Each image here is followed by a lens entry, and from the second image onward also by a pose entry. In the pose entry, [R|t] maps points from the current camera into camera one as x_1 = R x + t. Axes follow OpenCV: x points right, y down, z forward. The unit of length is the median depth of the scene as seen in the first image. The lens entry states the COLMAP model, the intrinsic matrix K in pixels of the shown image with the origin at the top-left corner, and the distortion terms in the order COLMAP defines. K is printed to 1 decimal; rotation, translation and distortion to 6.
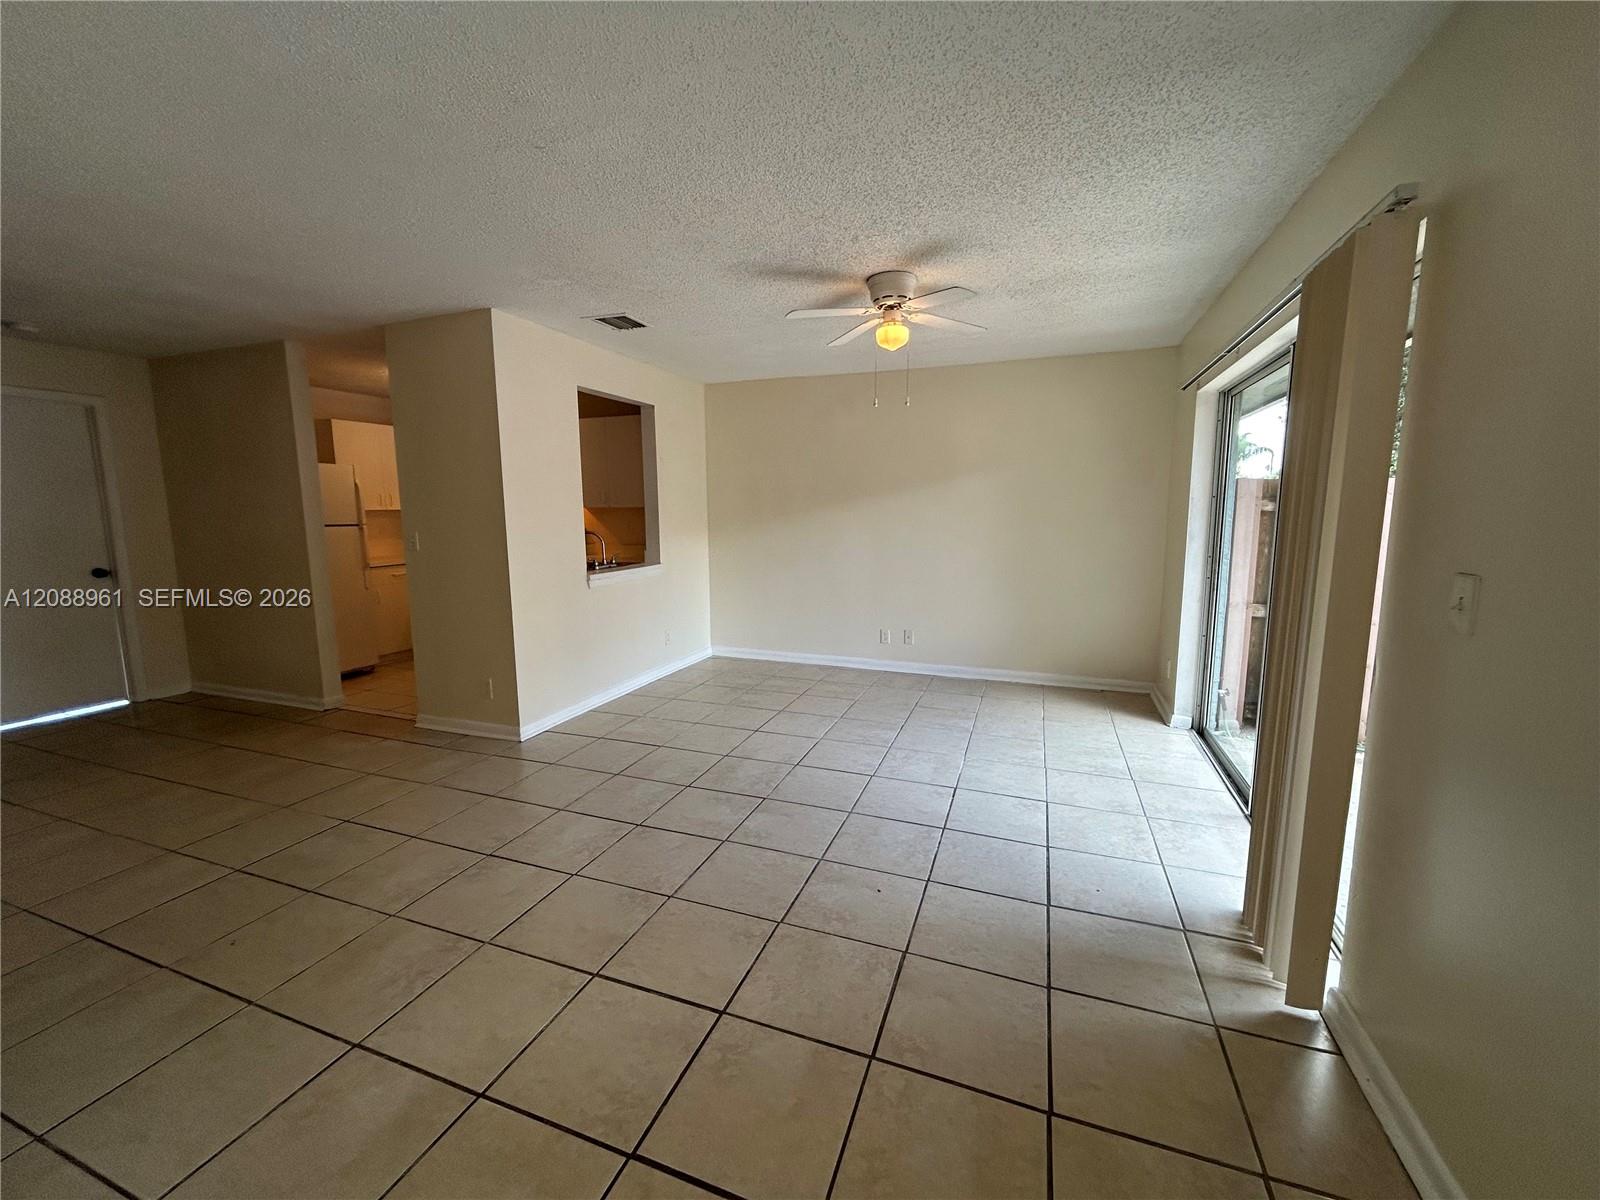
lens RADIAL K [[652.1, 0, 797.1], [0, 652.1, 598.4], [0, 0, 1]] dist [-0.000471, -0.000727]
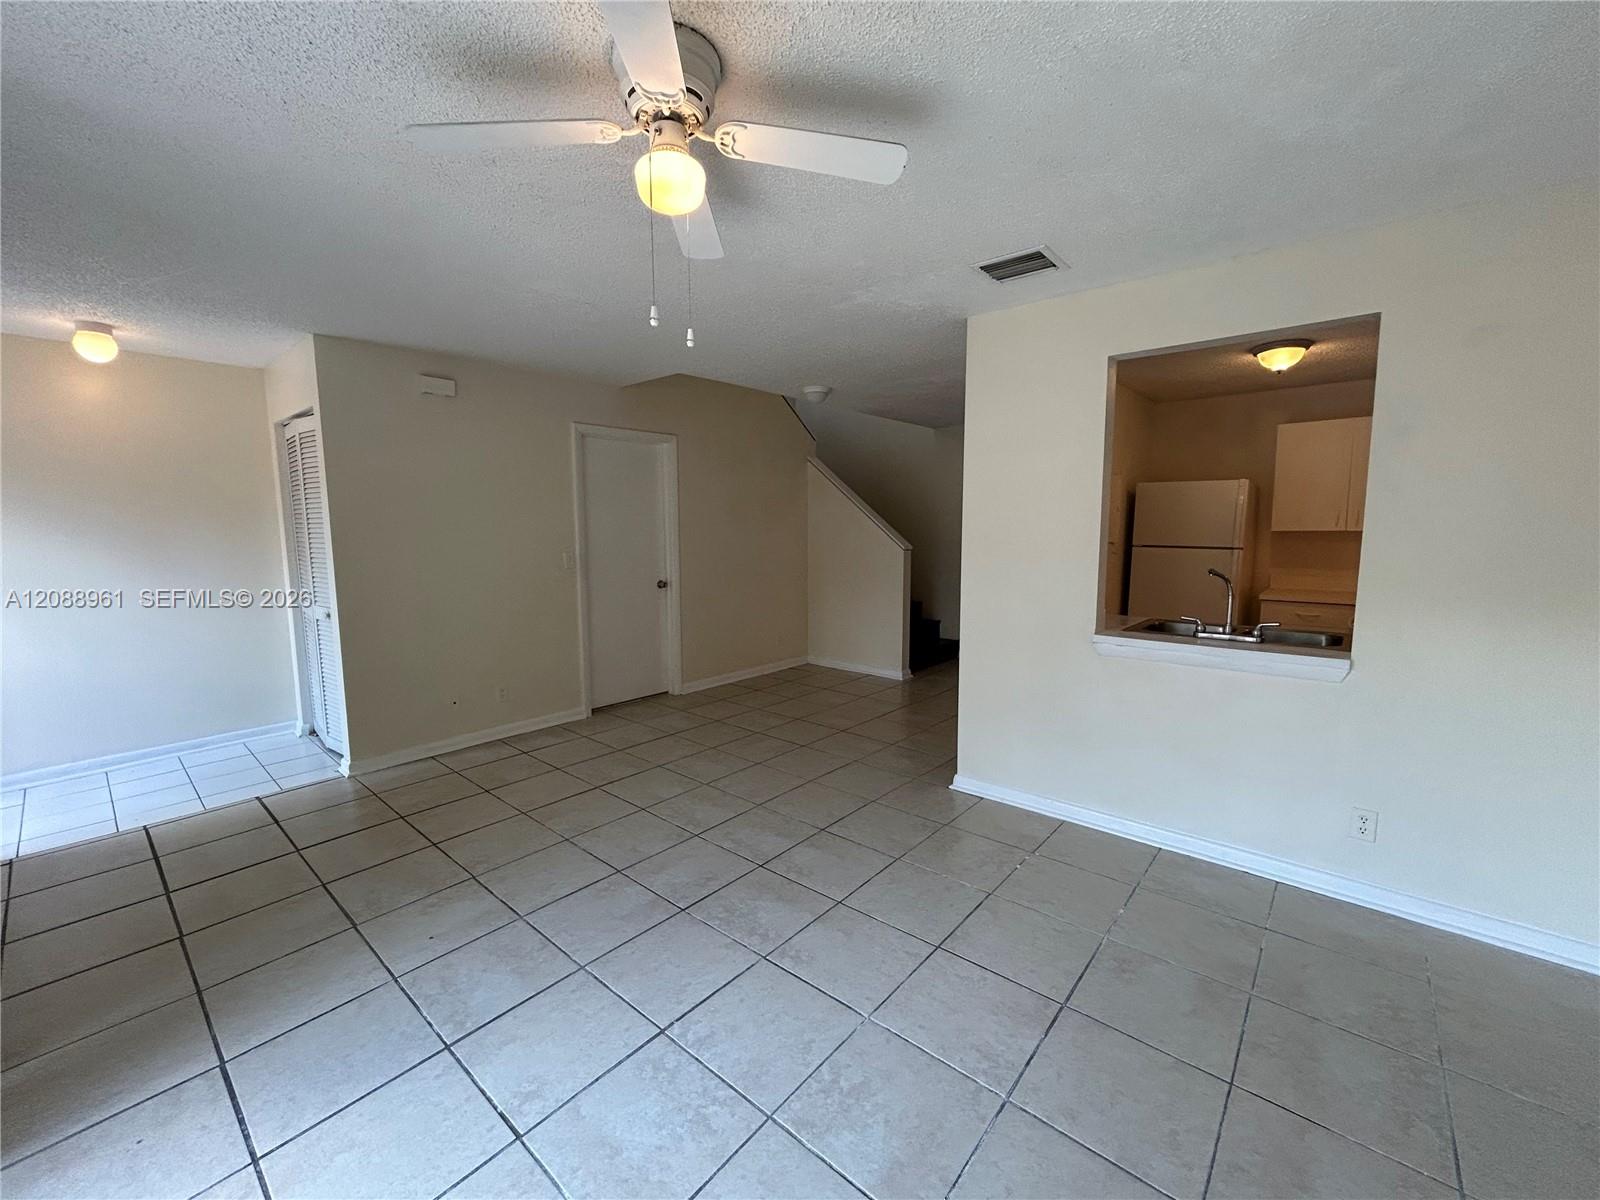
lens RADIAL K [[652.1, 0, 800.1], [0, 652.1, 599.9], [0, 0, 1]] dist [-0.000471, -0.000727]
pose [[-0.348142, 0.118346, -0.929942, 0.532198], [-0.124504, 0.977374, 0.170992, -0.191526], [0.929137, 0.175311, -0.325530, 1.190374]]
